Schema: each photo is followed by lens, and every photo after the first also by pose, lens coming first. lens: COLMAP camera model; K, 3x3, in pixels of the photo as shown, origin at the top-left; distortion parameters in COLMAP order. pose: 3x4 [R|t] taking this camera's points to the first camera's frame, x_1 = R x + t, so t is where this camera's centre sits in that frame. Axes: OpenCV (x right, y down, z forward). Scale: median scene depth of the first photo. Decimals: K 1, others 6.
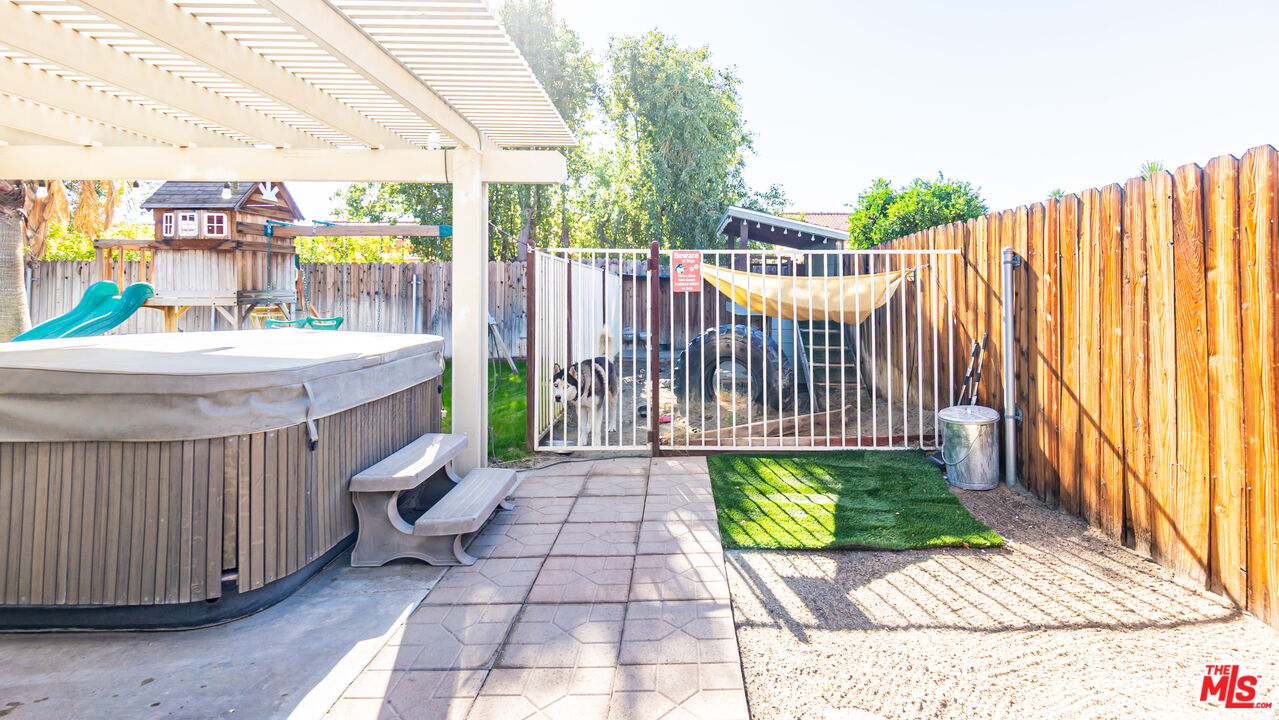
lens RADIAL K [[605.7, 0, 680.6], [0, 605.7, 307.7], [0, 0, 1]] dist [-0.000096, -0.000142]
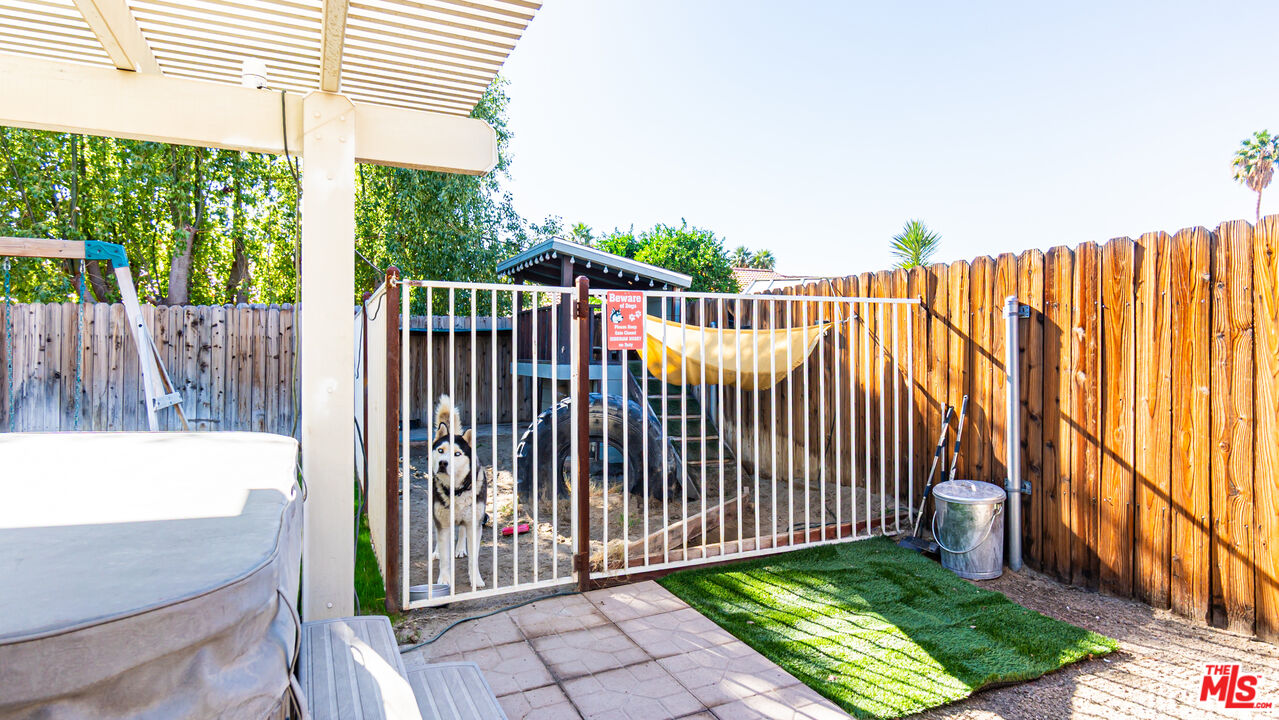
lens RADIAL K [[697.3, 0, 637.4], [0, 697.3, 365.9], [0, 0, 1]] dist [0.000157, -0.000321]
pose [[0.912385, -0.015194, 0.409052, -0.305562], [0.016281, 0.999867, 0.000826, -0.008009], [-0.409010, 0.005906, 0.912511, 0.254331]]
